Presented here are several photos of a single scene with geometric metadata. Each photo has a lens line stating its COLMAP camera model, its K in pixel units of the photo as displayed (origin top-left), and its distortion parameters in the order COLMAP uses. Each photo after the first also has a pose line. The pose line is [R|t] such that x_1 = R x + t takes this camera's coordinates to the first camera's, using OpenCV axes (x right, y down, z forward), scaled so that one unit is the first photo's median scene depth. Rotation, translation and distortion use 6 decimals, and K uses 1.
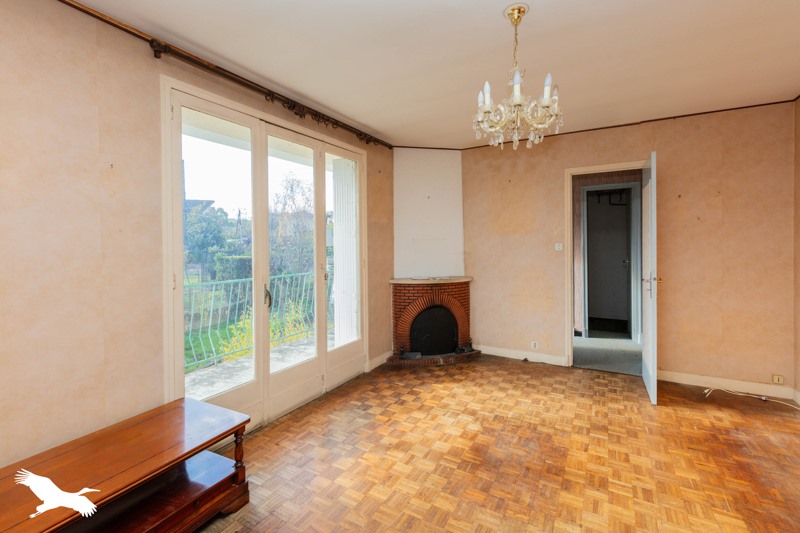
lens RADIAL K [[357.4, 0, 411.1], [0, 357.4, 242.7], [0, 0, 1]] dist [0.019378, 0.000430]
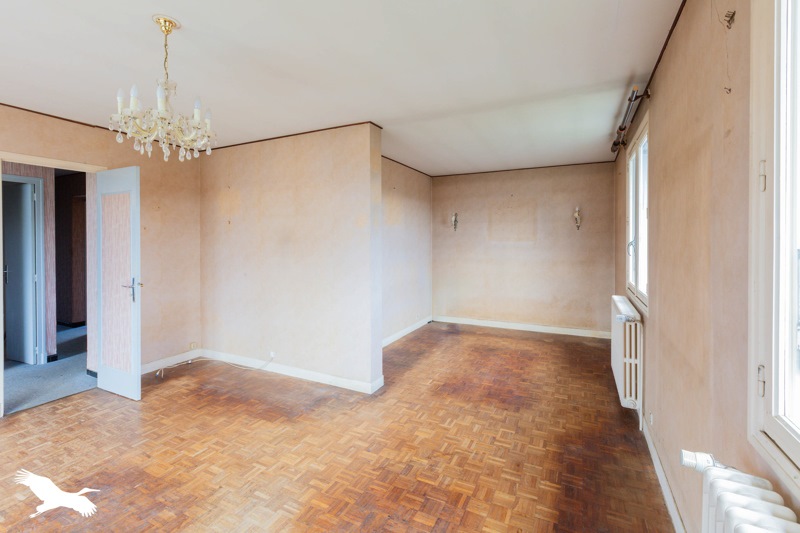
lens RADIAL K [[357.4, 0, 402.2], [0, 357.4, 246.2], [0, 0, 1]] dist [0.019378, 0.000430]
pose [[-0.028925, -0.003026, 0.999577, -0.512338], [-0.001149, 0.999995, 0.002994, -0.019774], [-0.999581, -0.001062, -0.028929, 0.292894]]
